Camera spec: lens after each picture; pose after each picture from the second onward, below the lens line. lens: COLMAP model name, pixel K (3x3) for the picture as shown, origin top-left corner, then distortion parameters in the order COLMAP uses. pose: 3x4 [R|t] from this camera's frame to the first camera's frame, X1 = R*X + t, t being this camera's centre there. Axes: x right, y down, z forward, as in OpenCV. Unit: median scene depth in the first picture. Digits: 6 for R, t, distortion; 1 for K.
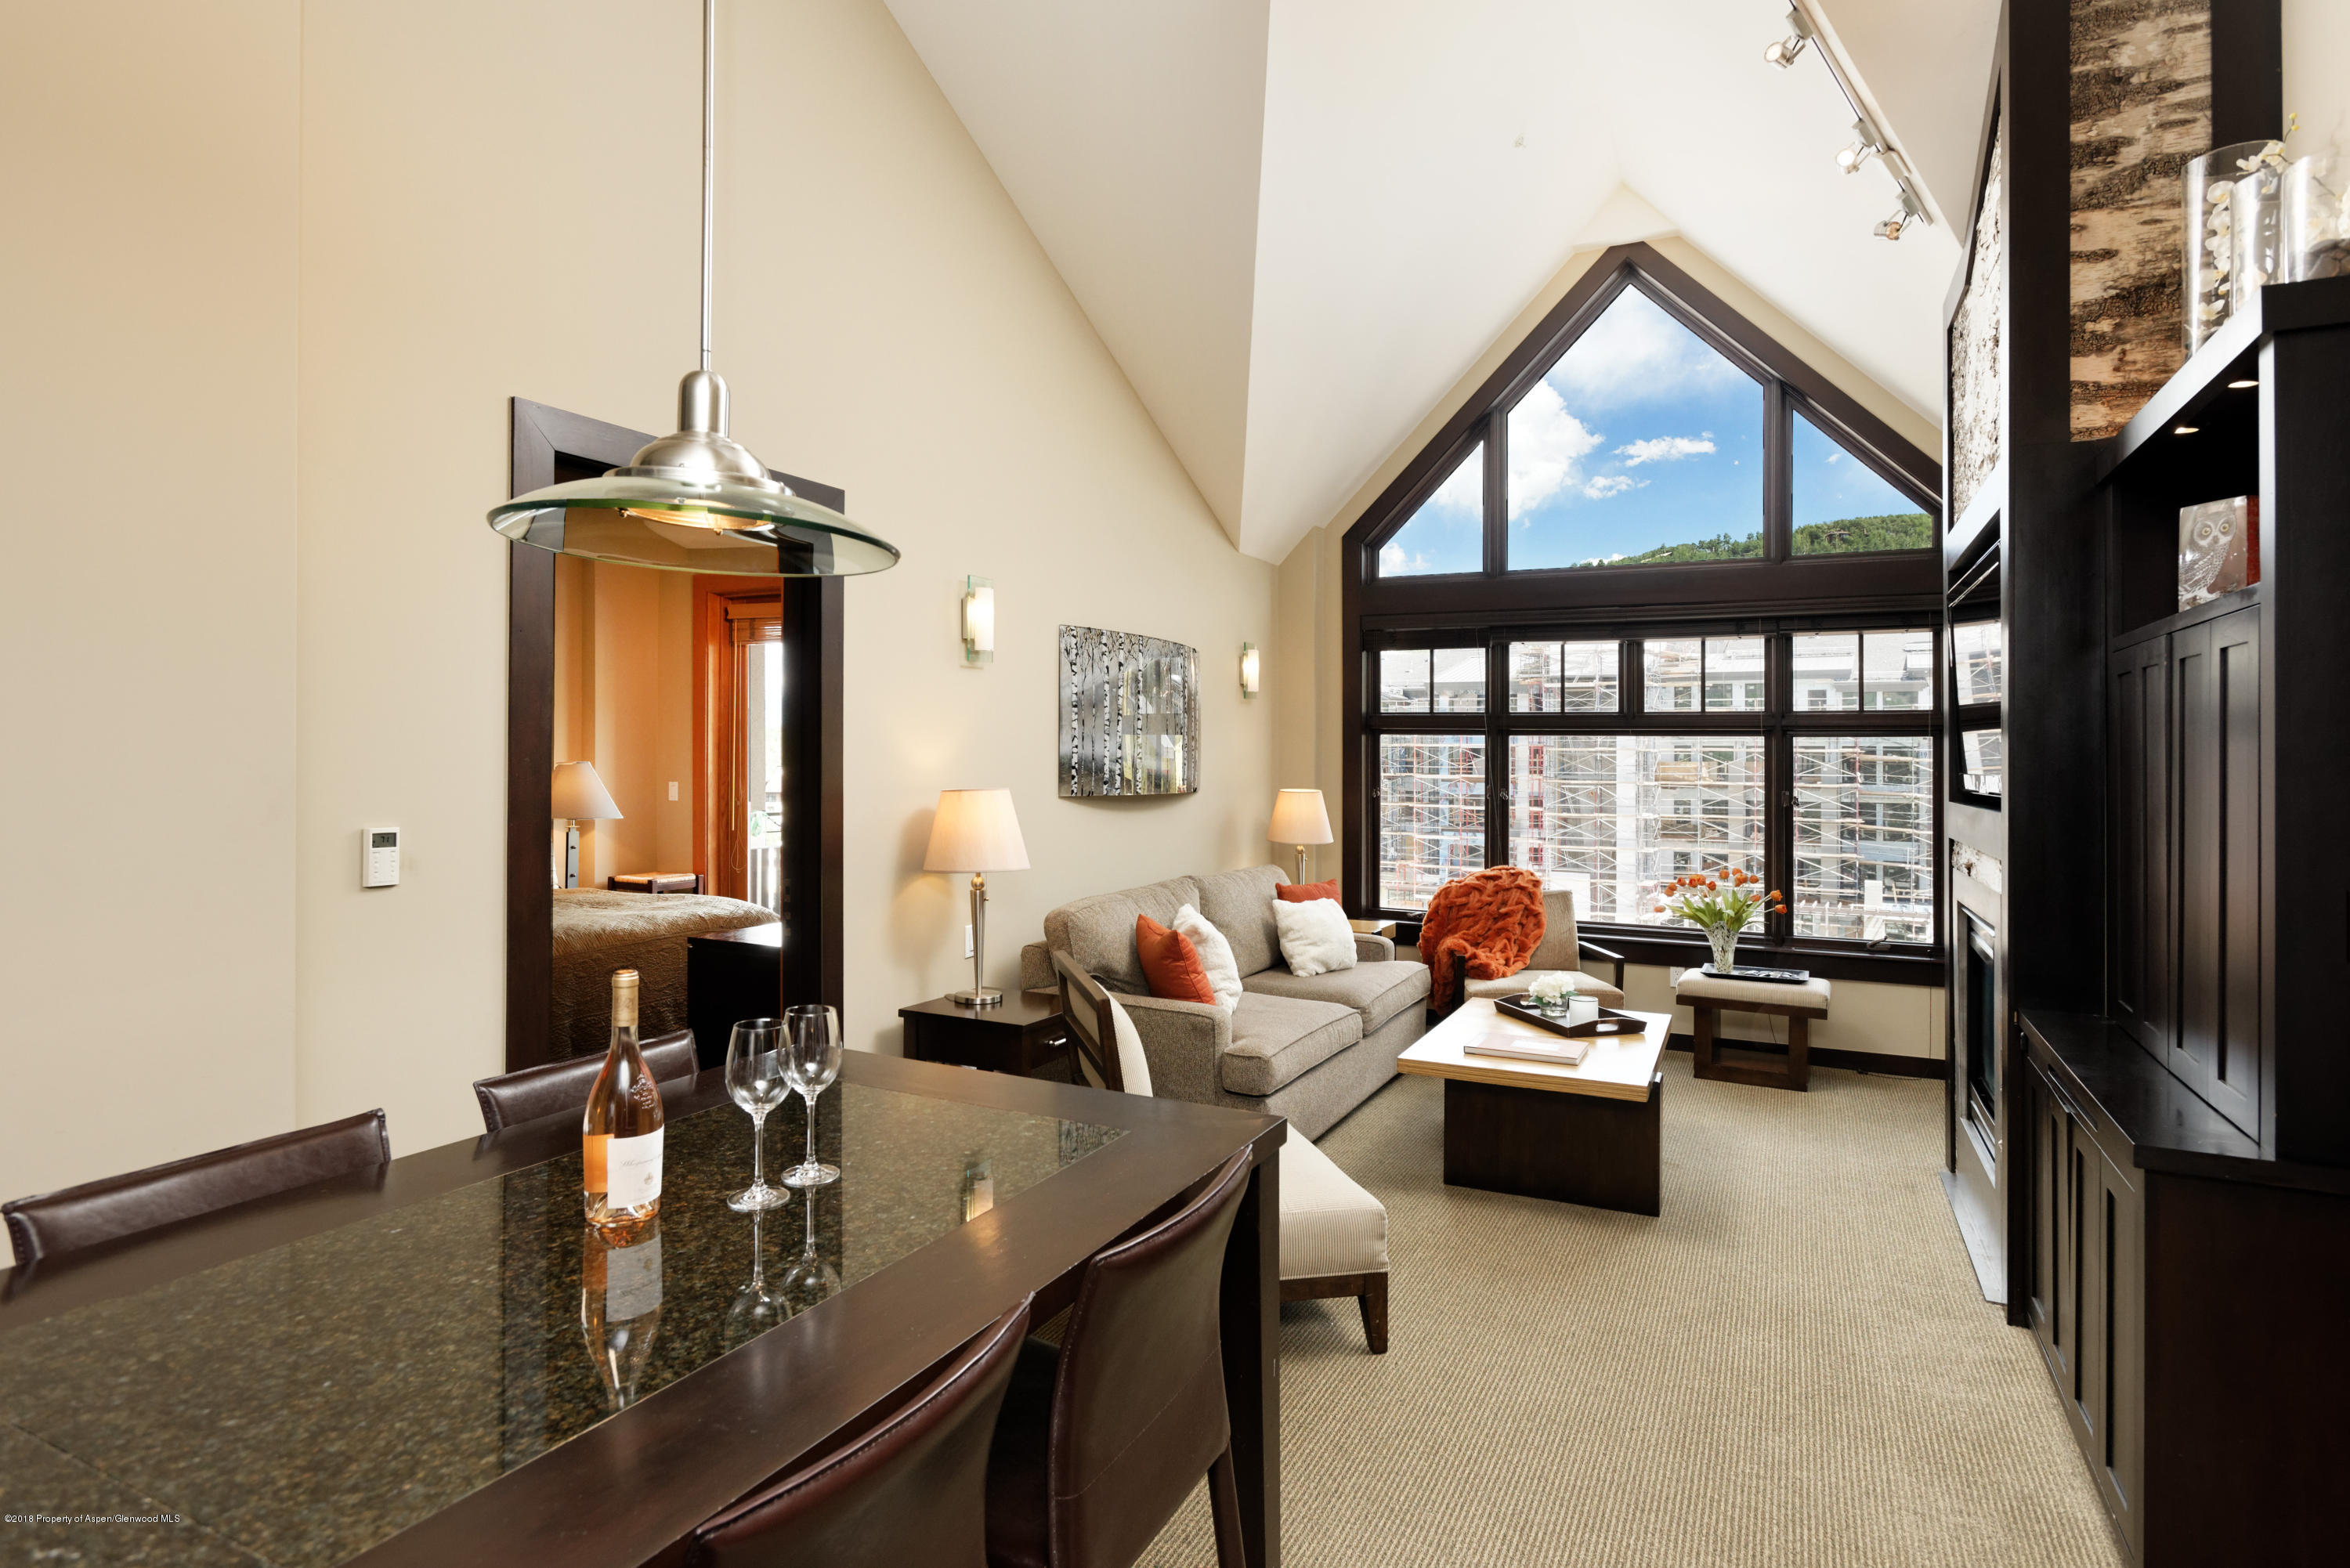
lens RADIAL K [[1226.7, 0, 1244.7], [0, 1226.7, 714.1], [0, 0, 1]] dist [-0.015577, 0.007343]
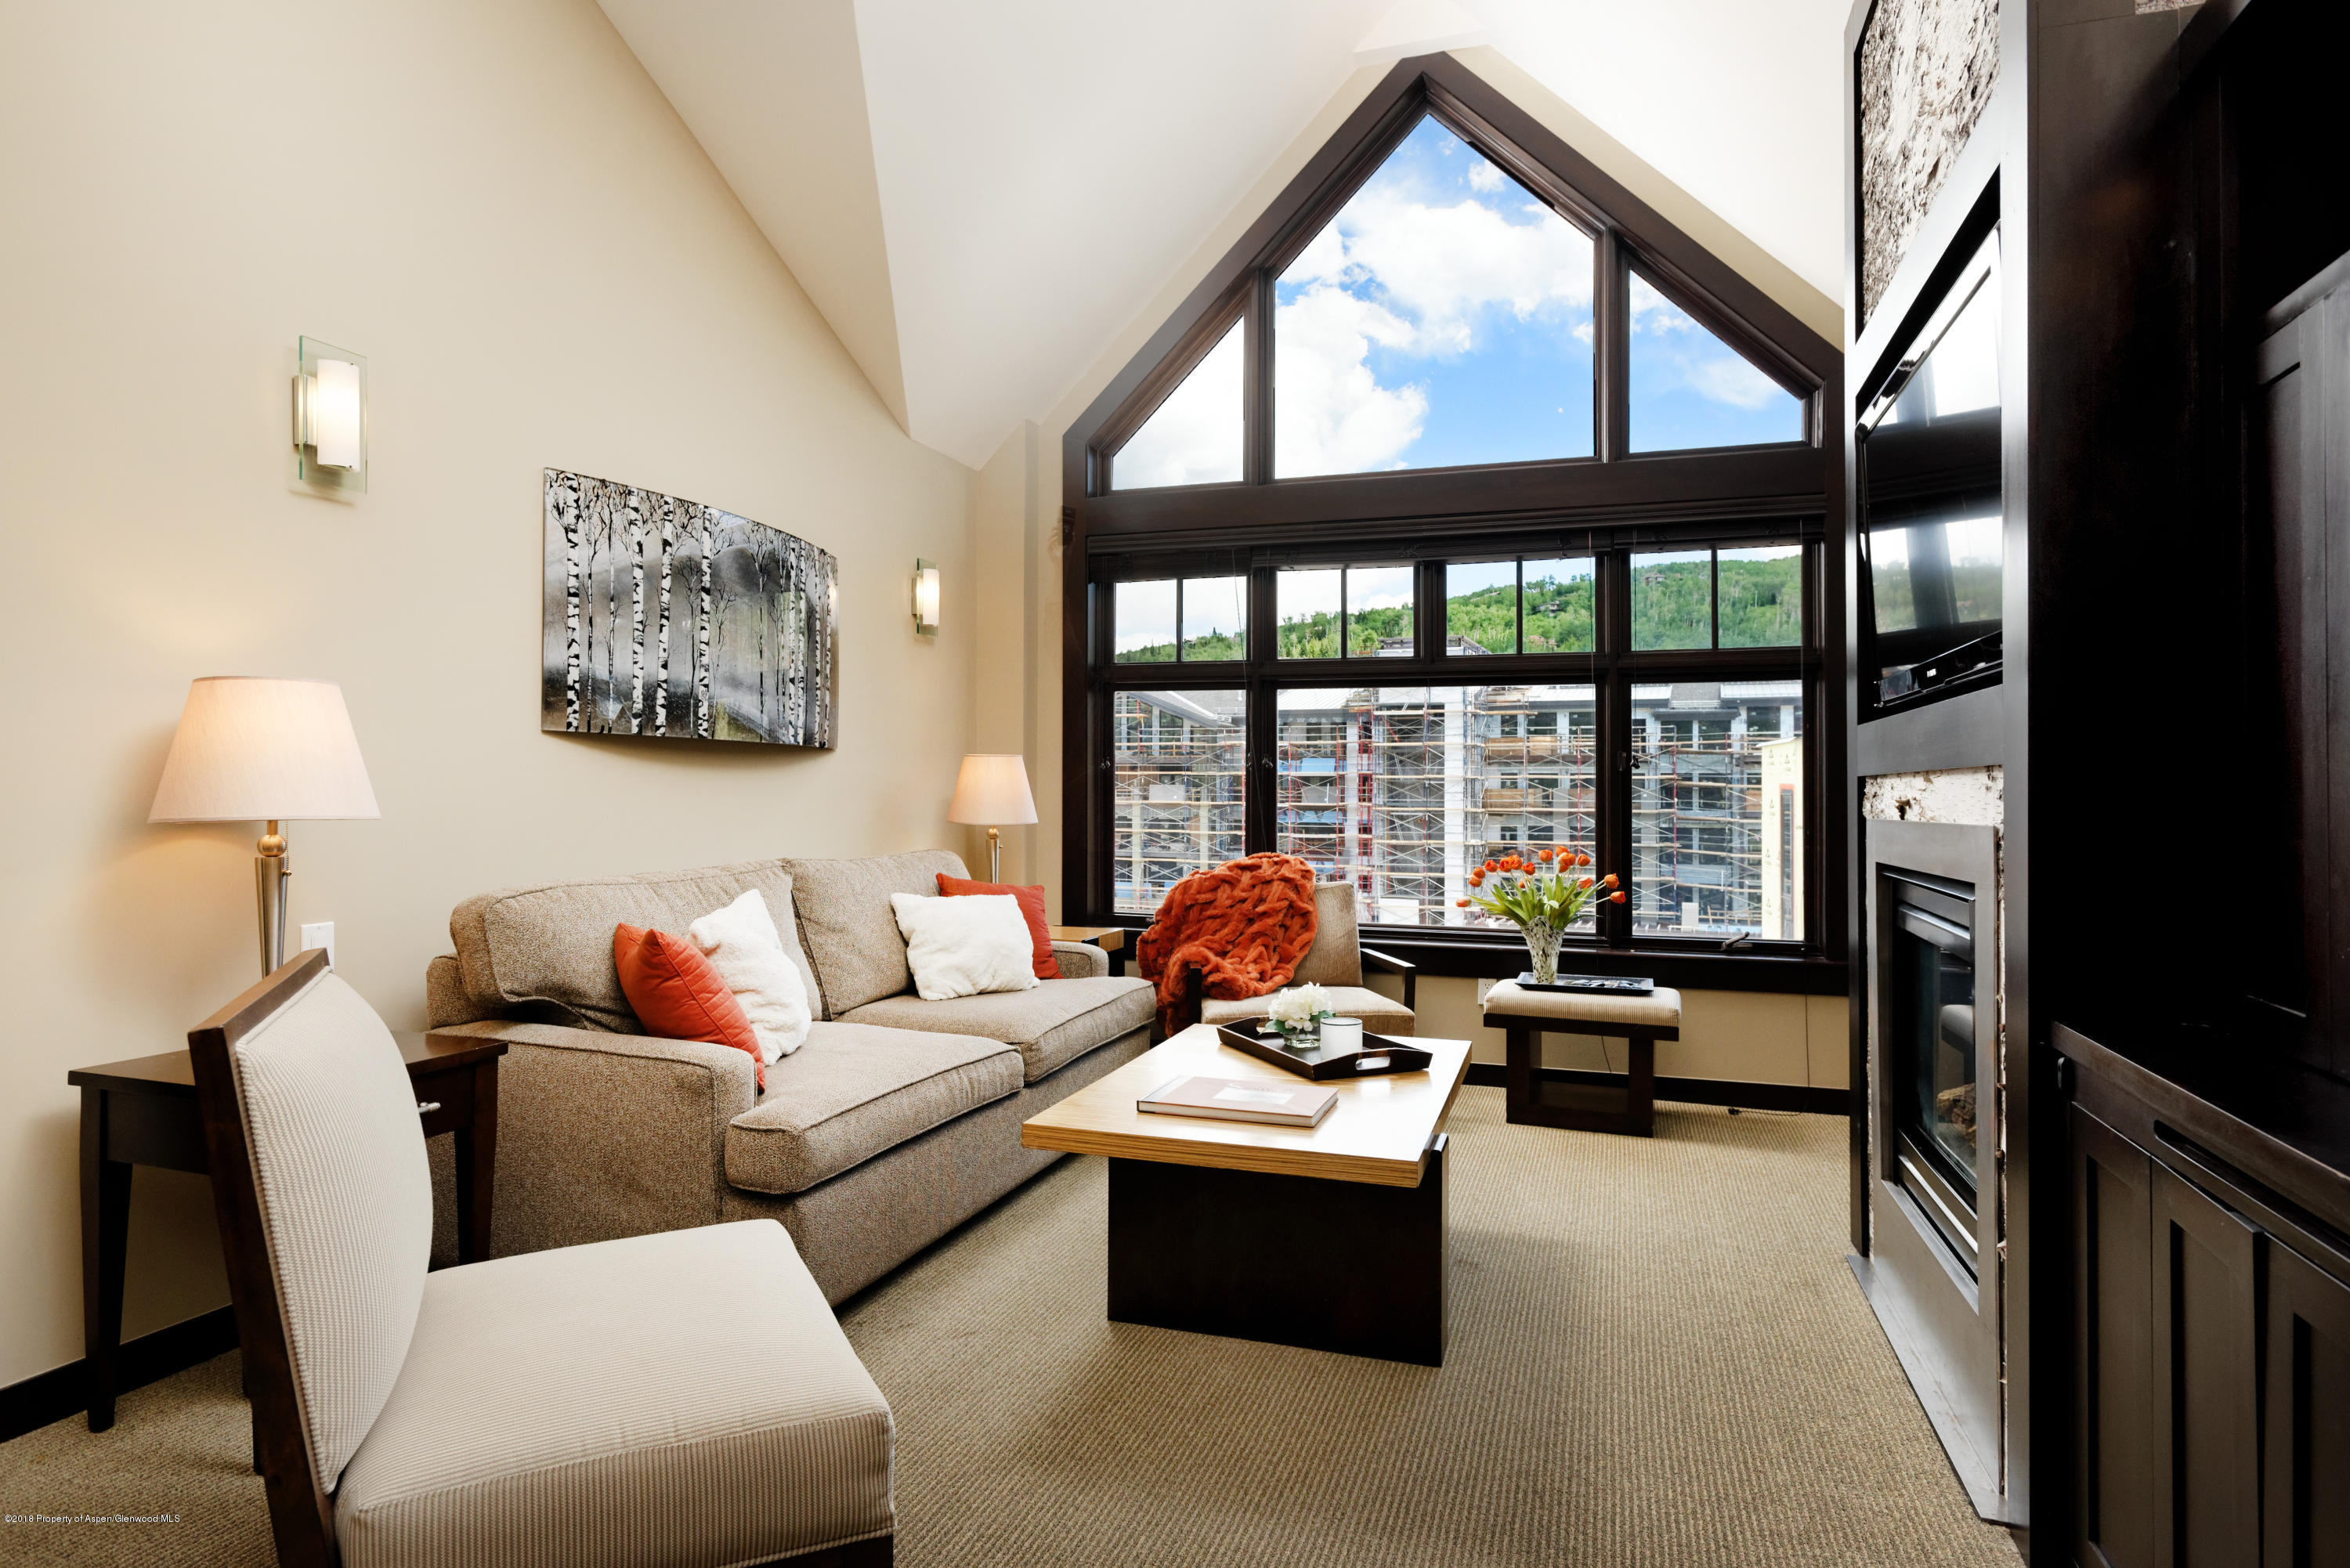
lens RADIAL K [[1226.7, 0, 1189.8], [0, 1226.7, 779.5], [0, 0, 1]] dist [-0.015577, 0.007343]
pose [[0.996069, -0.010199, 0.087990, 0.103282], [0.008040, 0.999659, 0.024858, 0.062297], [-0.088213, -0.024053, 0.995811, 0.257422]]
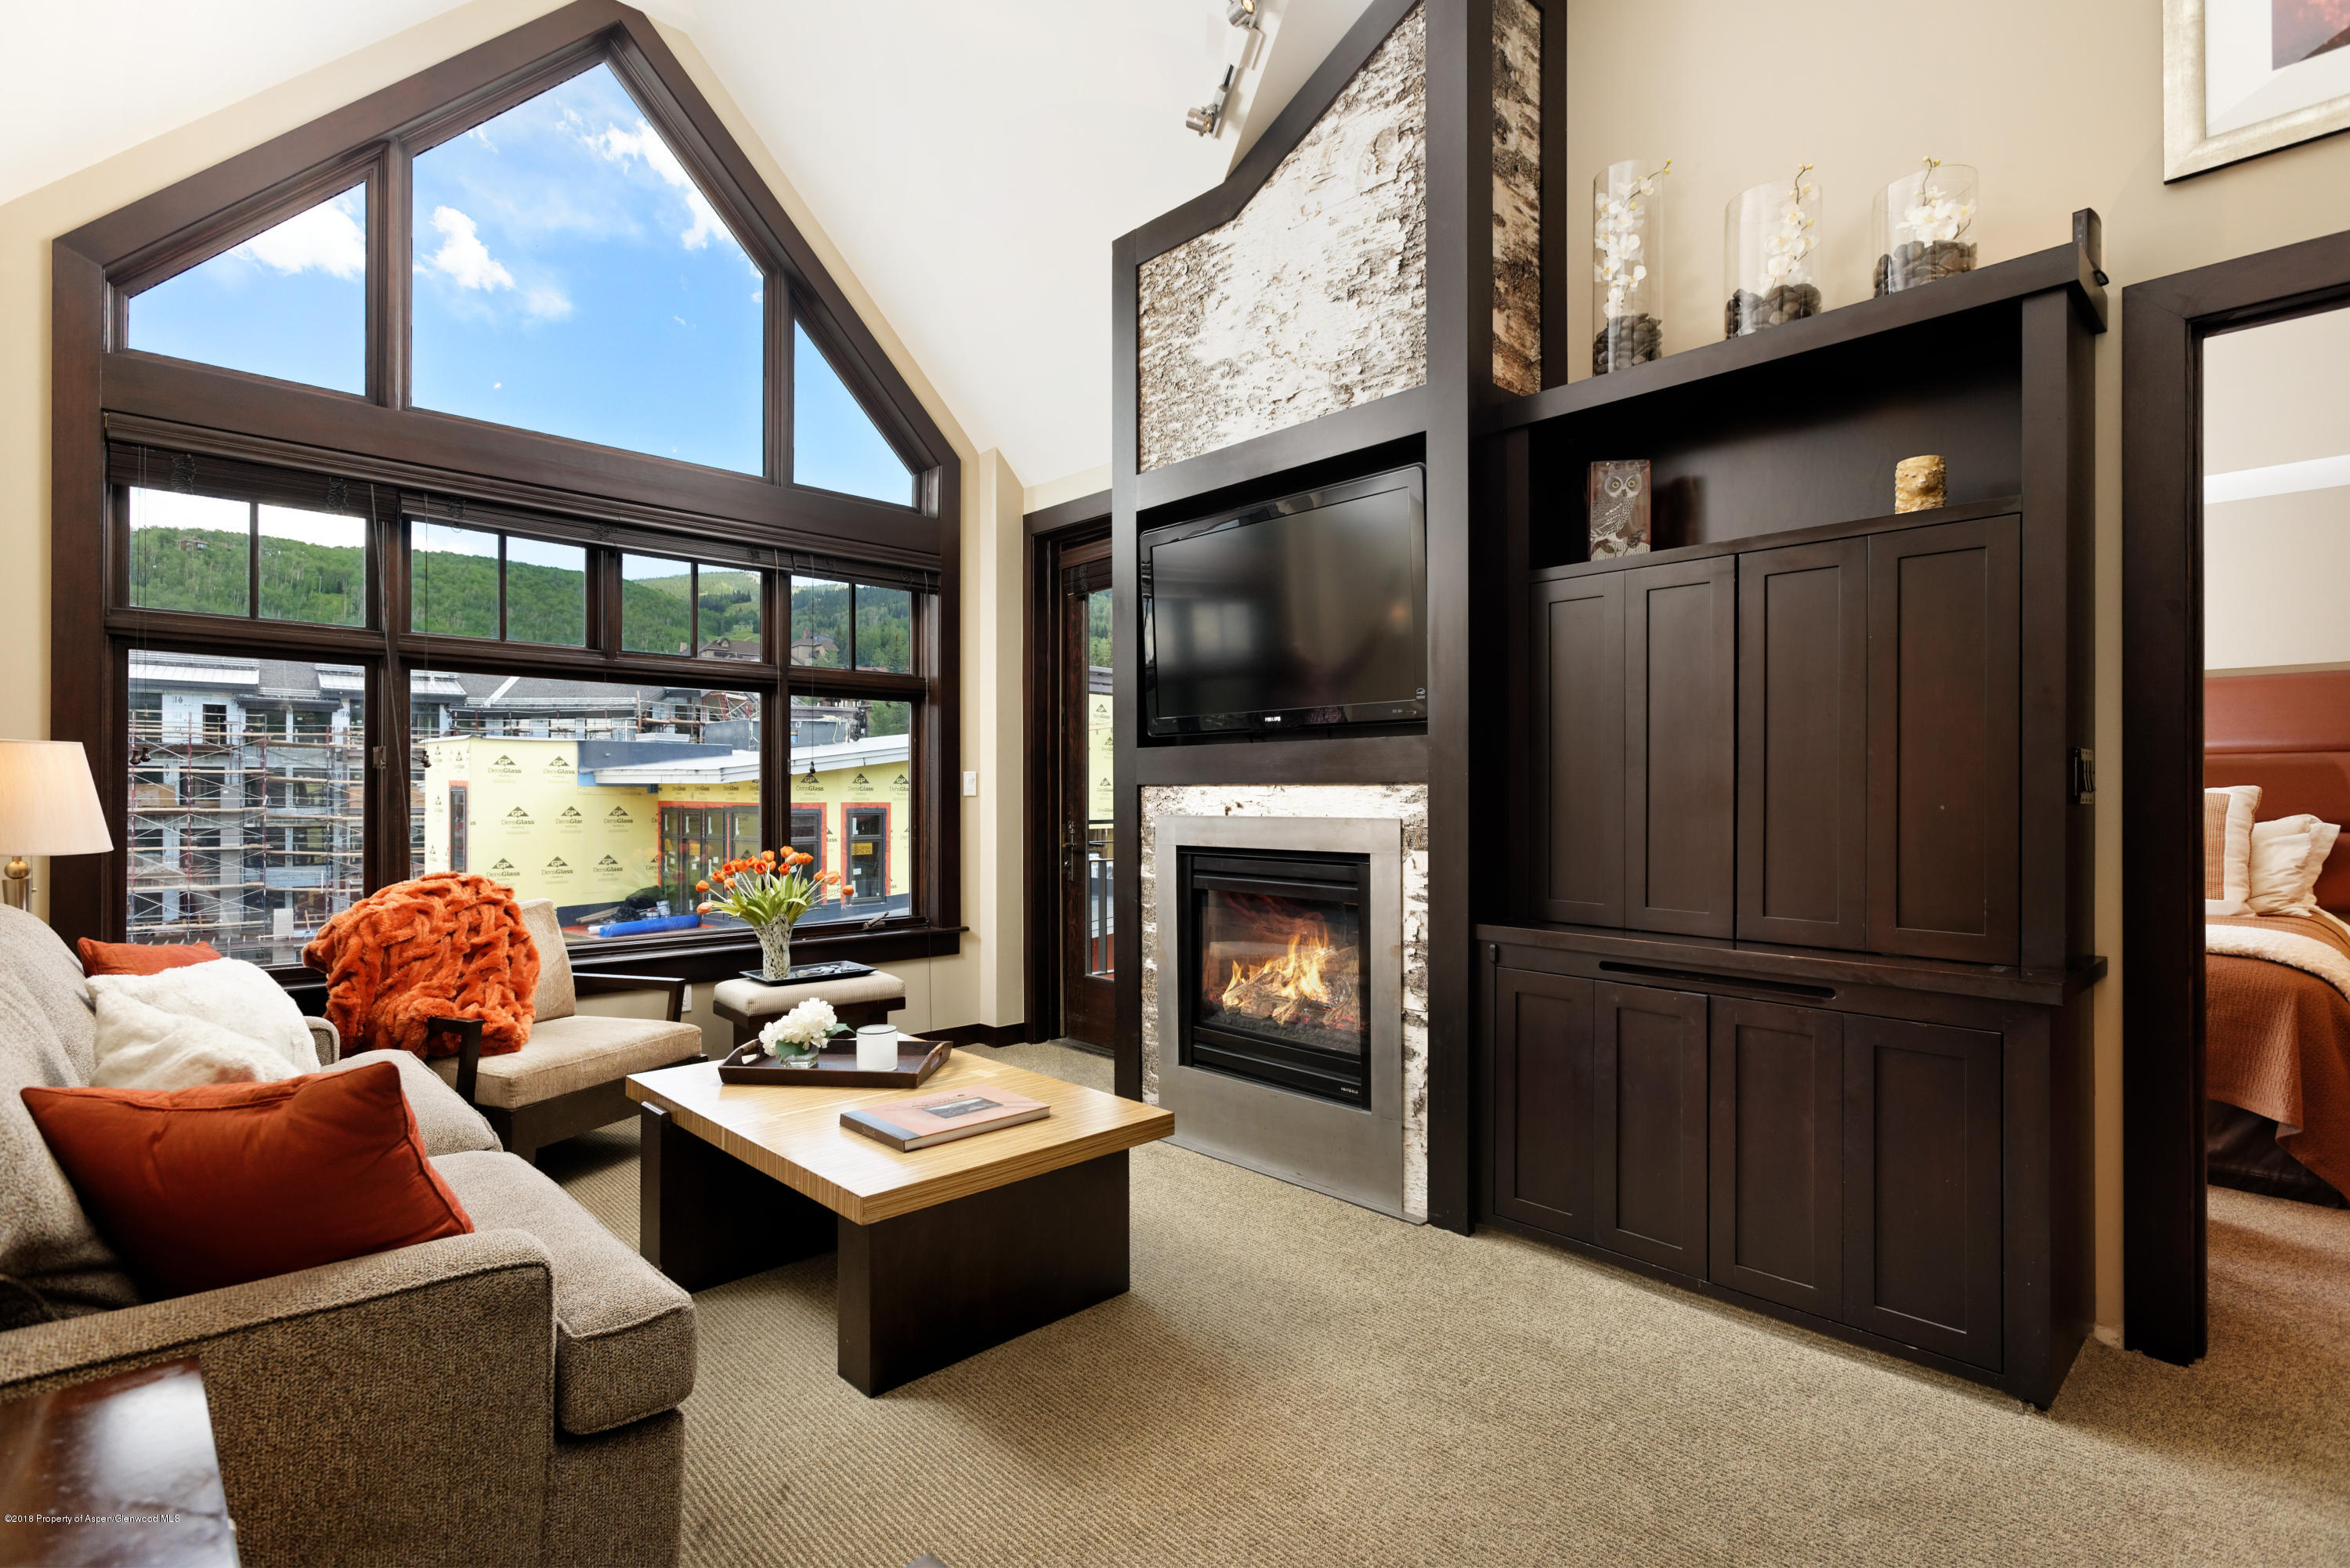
lens RADIAL K [[1126.4, 0, 1176.6], [0, 1126.4, 775.9], [0, 0, 1]] dist [-0.003234, 0.000314]
pose [[0.393104, -0.003077, 0.919489, -0.183739], [-0.025770, 0.999565, 0.014362, 0.061301], [-0.919133, -0.029341, 0.392854, 0.470569]]
